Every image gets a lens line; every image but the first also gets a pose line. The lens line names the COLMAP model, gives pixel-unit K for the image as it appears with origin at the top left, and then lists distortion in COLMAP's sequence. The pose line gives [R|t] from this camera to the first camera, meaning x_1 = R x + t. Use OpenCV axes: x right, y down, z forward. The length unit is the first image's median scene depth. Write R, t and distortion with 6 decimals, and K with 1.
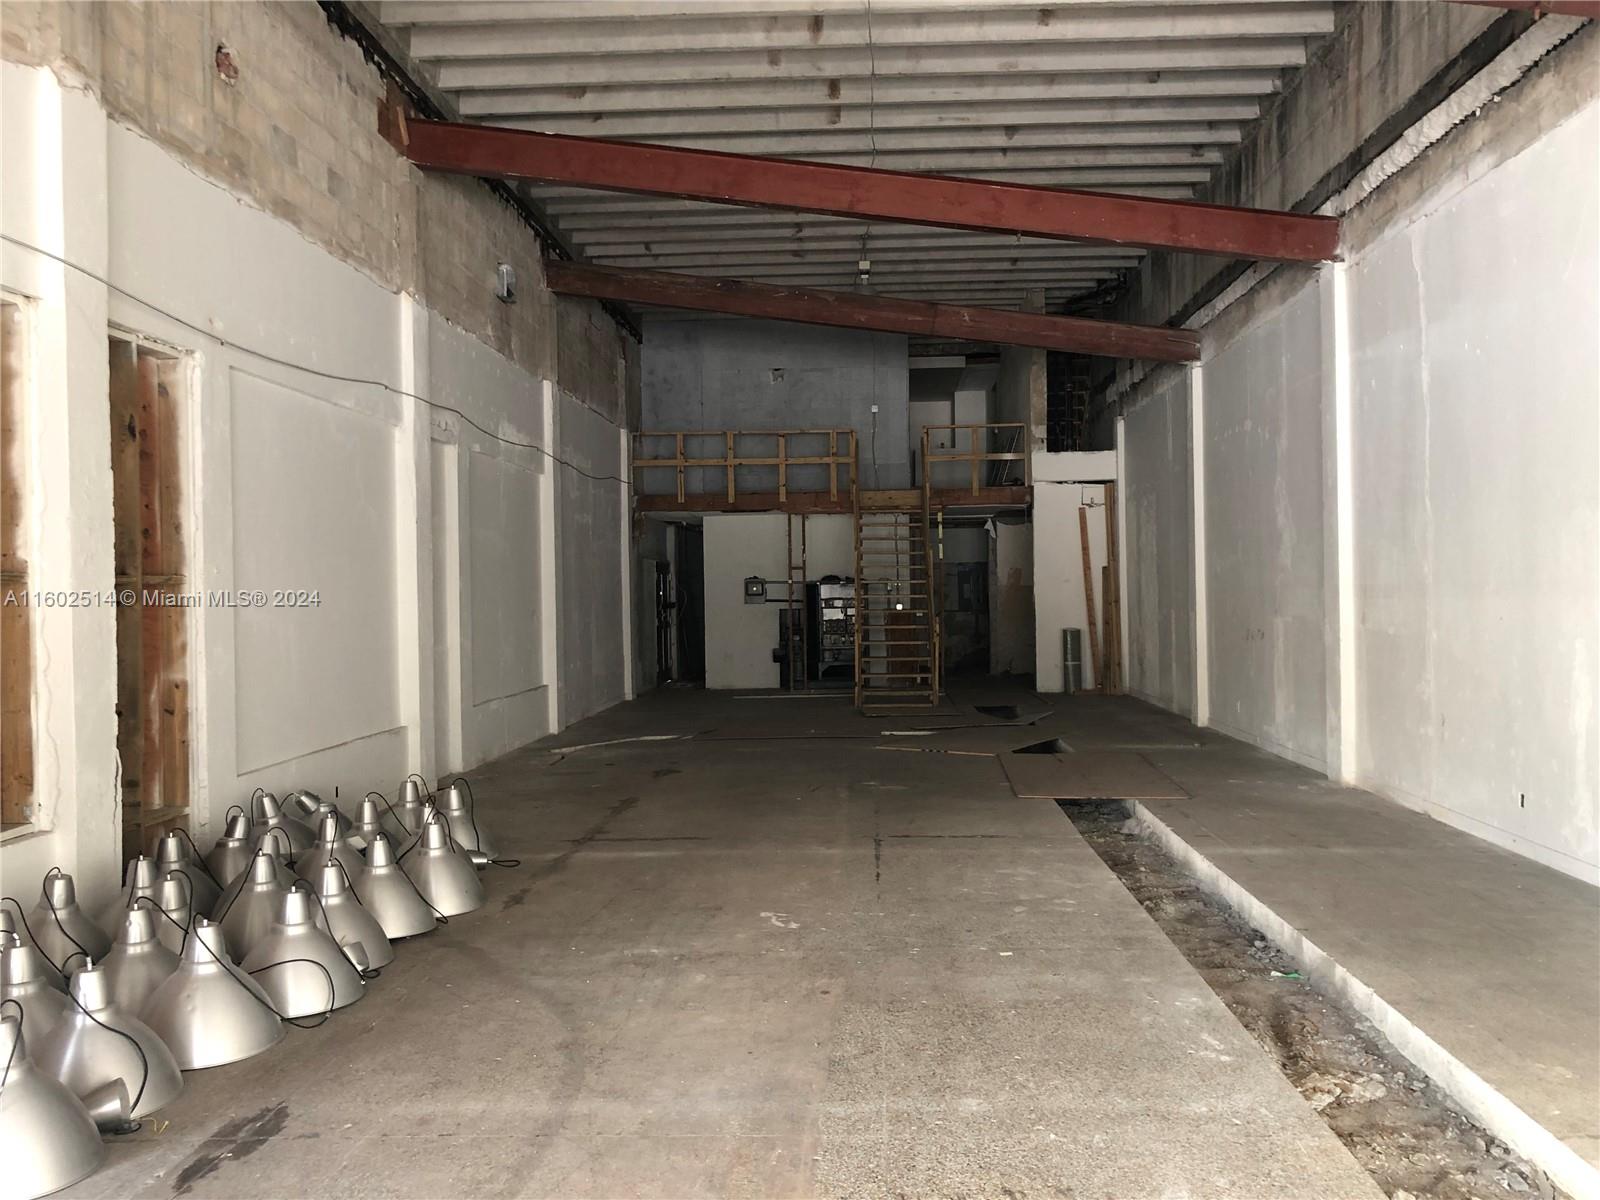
lens RADIAL K [[1293.4, 0, 798.3], [0, 1293.4, 596.9], [0, 0, 1]] dist [0.051523, -0.045112]
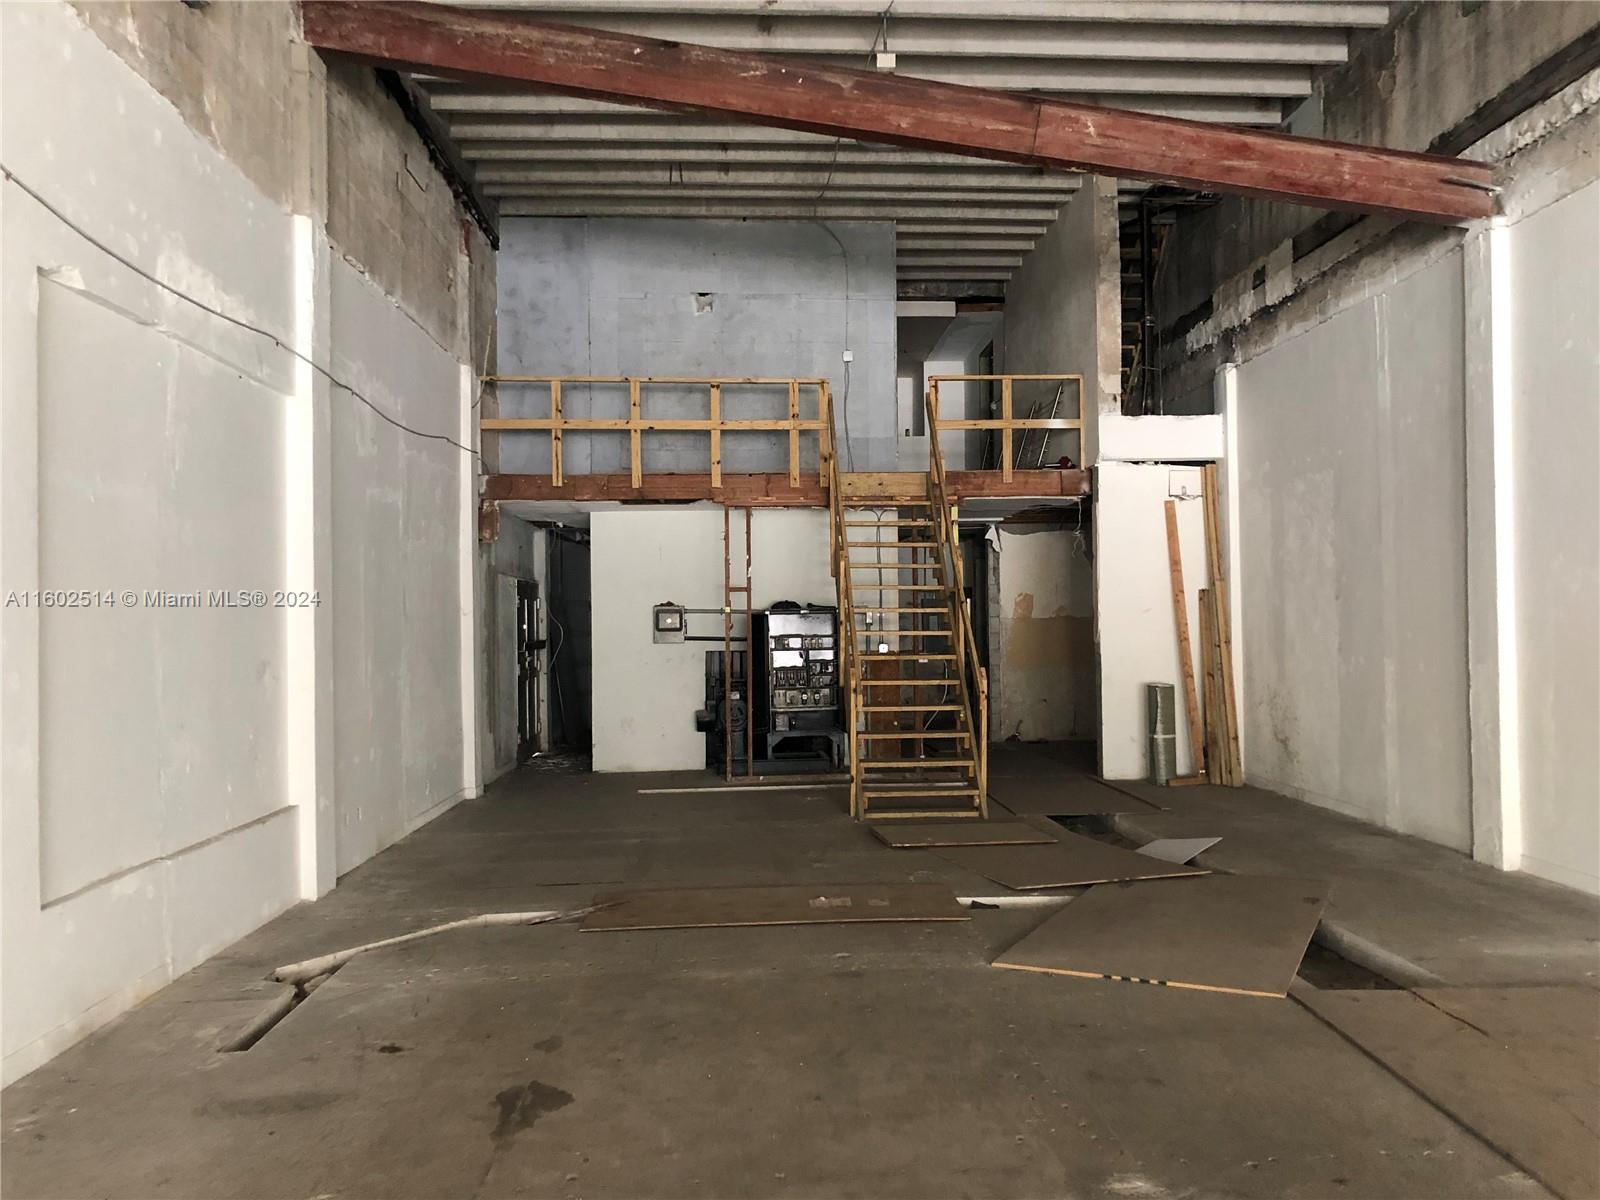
lens RADIAL K [[1293.4, 0, 808.4], [0, 1293.4, 602.2], [0, 0, 1]] dist [0.051523, -0.045112]
pose [[0.994089, 0.005610, 0.108422, -0.036276], [-0.003212, 0.999747, -0.022276, -0.001284], [-0.108520, 0.021796, 0.993855, 0.348504]]
